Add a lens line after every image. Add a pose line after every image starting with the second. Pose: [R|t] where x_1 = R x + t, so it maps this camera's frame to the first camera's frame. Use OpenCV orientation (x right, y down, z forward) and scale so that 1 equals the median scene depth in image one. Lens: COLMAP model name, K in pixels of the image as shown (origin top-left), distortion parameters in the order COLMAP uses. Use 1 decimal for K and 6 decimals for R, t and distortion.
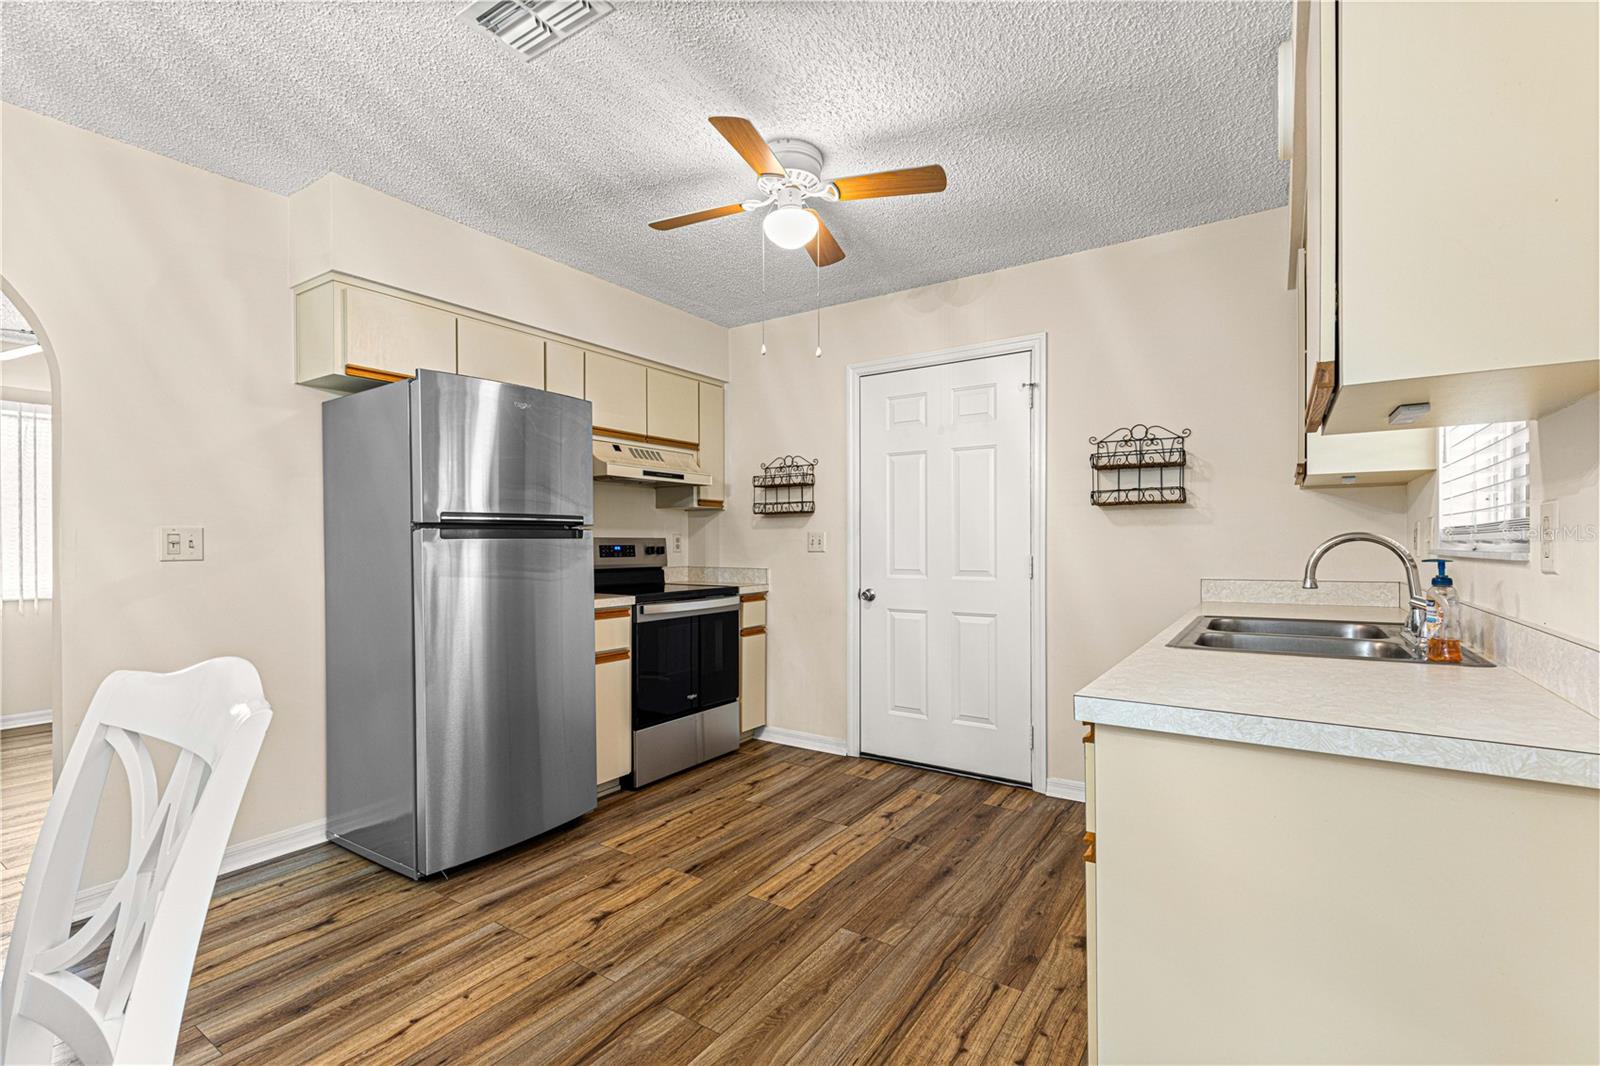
lens RADIAL K [[715.4, 0, 799.5], [0, 715.4, 534.5], [0, 0, 1]] dist [0.010945, -0.003851]
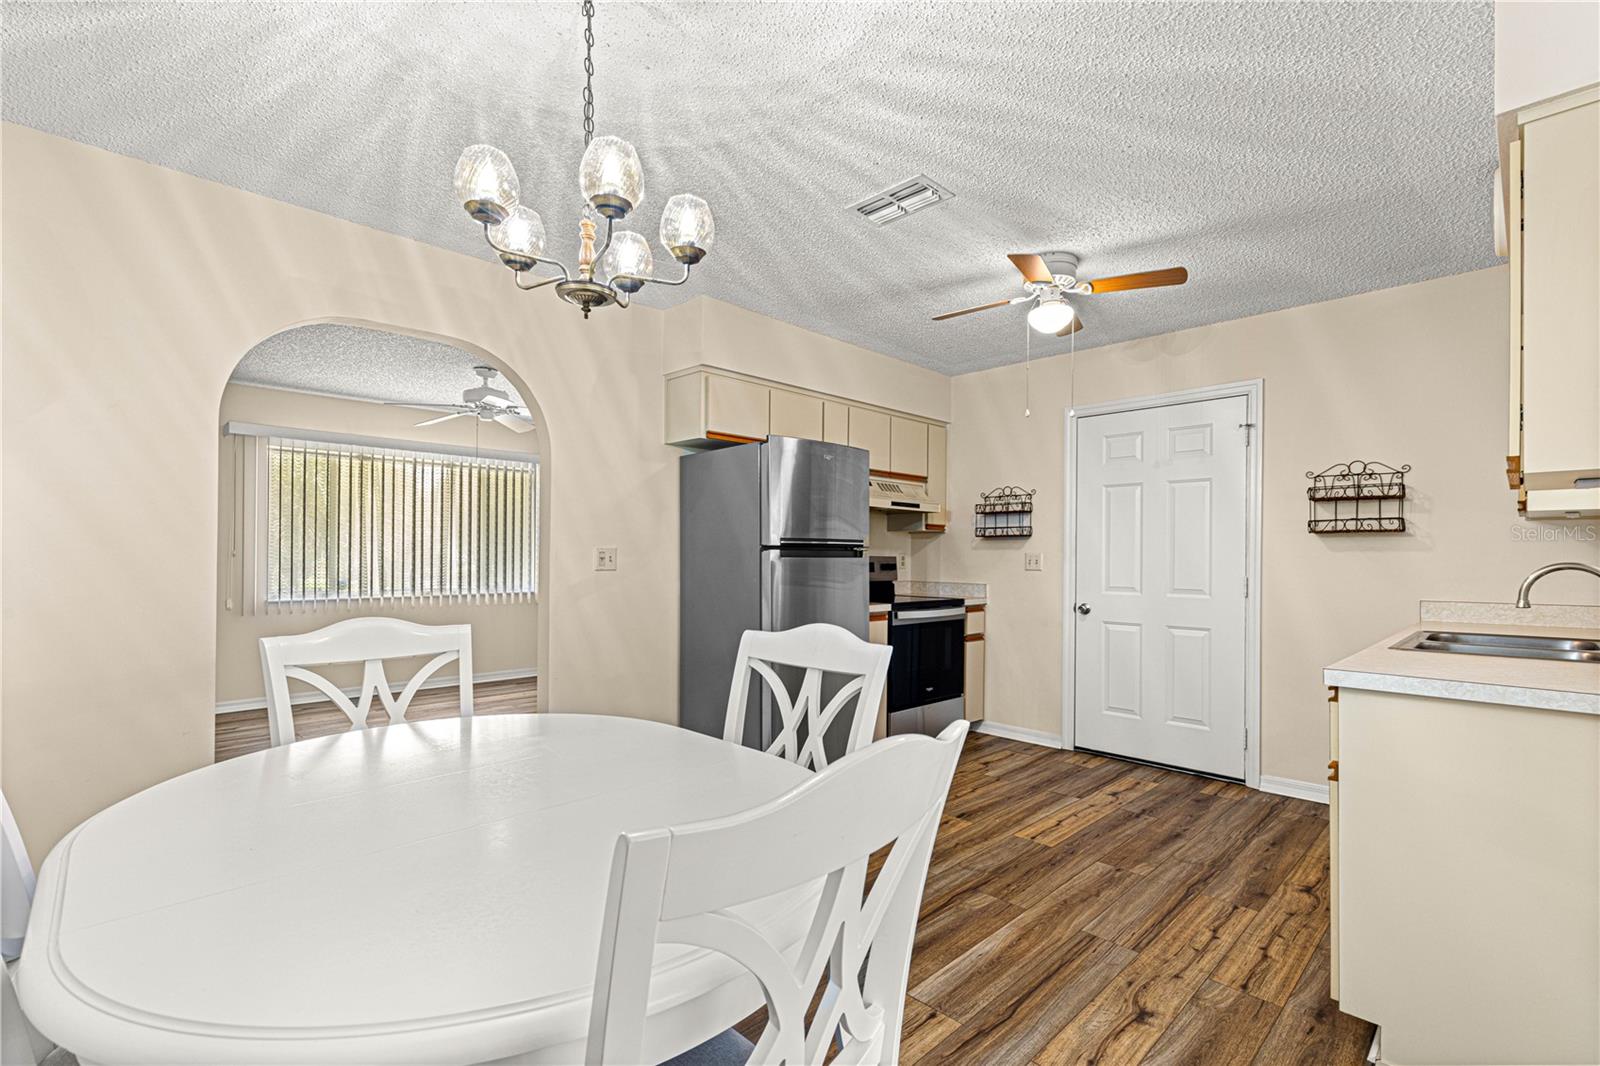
lens RADIAL K [[715.4, 0, 799.4], [0, 715.4, 548.6], [0, 0, 1]] dist [0.010945, -0.003851]
pose [[0.979547, 0.008938, -0.201015, -0.167474], [-0.009433, 0.999954, -0.001502, -0.008283], [0.200992, 0.003368, 0.979587, -0.300345]]
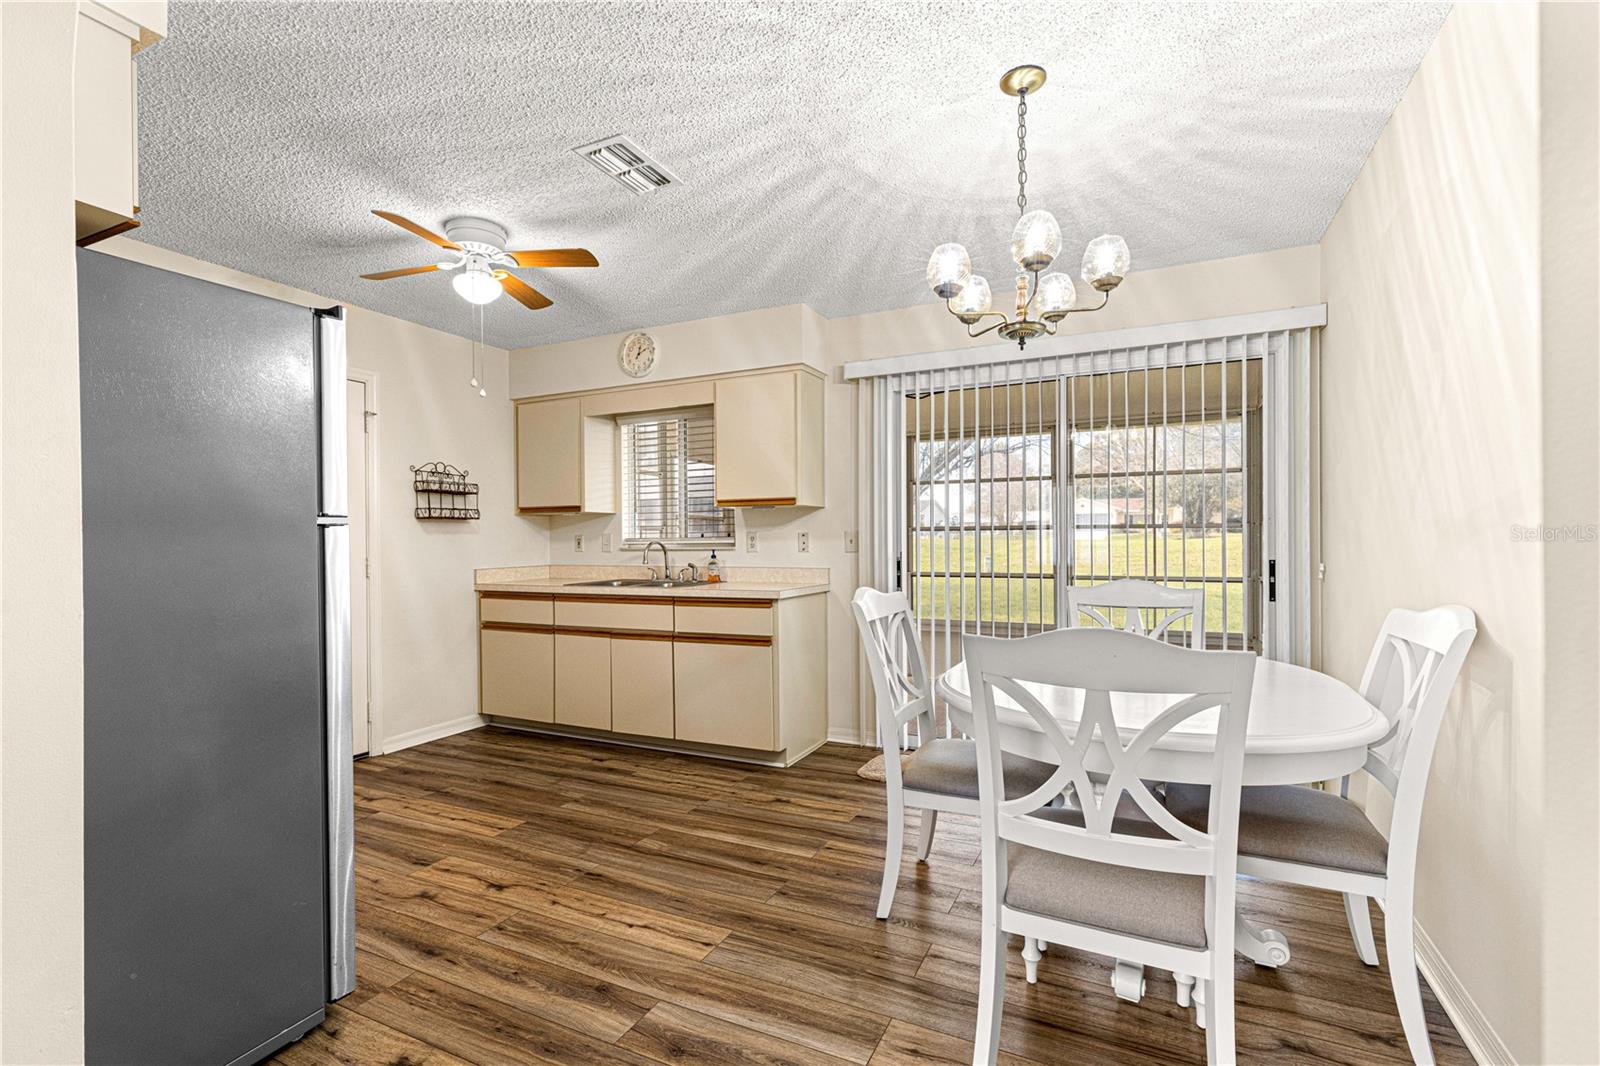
lens RADIAL K [[715.4, 0, 798.7], [0, 715.4, 541.8], [0, 0, 1]] dist [0.010945, -0.003851]
pose [[-0.135580, 0.004618, 0.990756, -1.152776], [-0.002851, 0.999983, -0.005051, 0.008484], [-0.990762, -0.003510, -0.135564, 0.561353]]
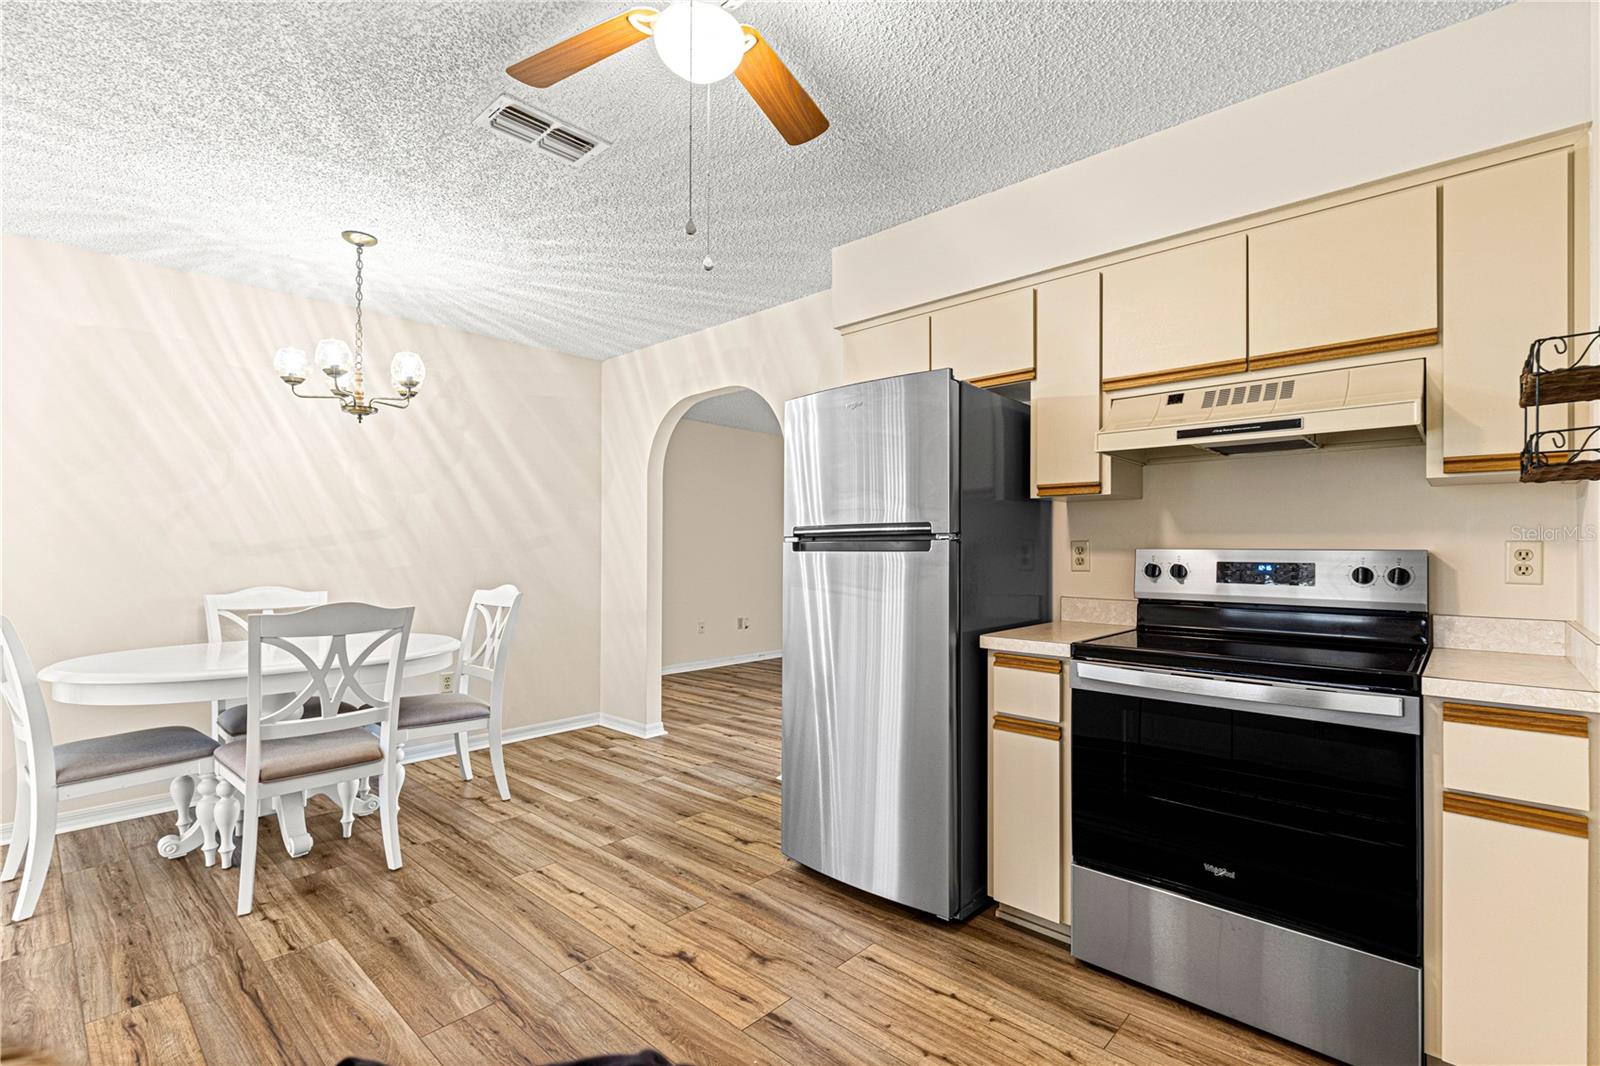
lens RADIAL K [[715.4, 0, 804.5], [0, 715.4, 542.6], [0, 0, 1]] dist [0.010945, -0.003851]
pose [[-0.152262, -0.010617, -0.988283, 0.510919], [0.008846, 0.999888, -0.012105, 0.003789], [0.988301, -0.010585, -0.152151, 1.053203]]
